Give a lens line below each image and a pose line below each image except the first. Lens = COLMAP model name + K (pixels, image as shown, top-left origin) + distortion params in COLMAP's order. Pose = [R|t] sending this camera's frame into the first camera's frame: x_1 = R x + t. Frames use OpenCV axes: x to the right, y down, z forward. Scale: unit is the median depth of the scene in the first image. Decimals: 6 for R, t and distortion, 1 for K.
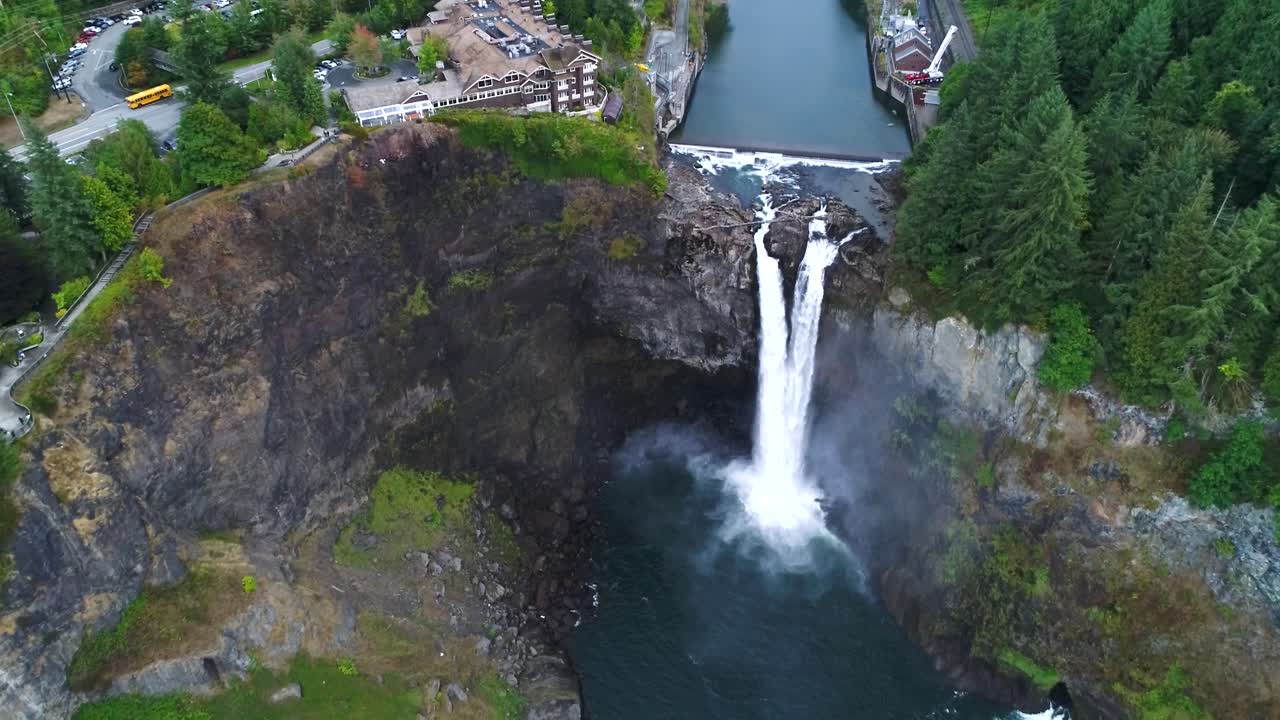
lens RADIAL K [[901.6, 0, 640.0], [0, 901.6, 360.0], [0, 0, 1]] dist [-0.001576, 0.001663]
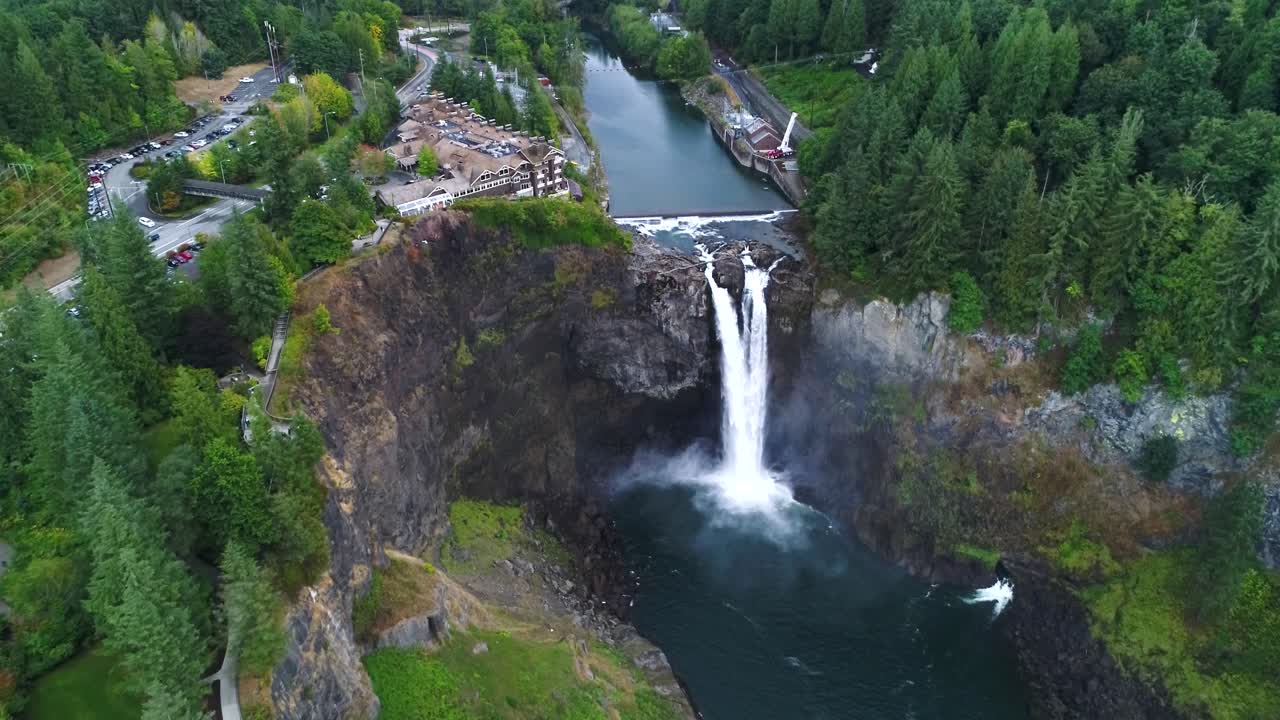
lens RADIAL K [[901.6, 0, 640.0], [0, 901.6, 360.0], [0, 0, 1]] dist [-0.001576, 0.001663]
pose [[0.958970, -0.145613, 0.243256, -0.323838], [0.178750, 0.976534, -0.120119, 0.133312], [-0.220057, 0.158673, 0.962496, -0.212422]]
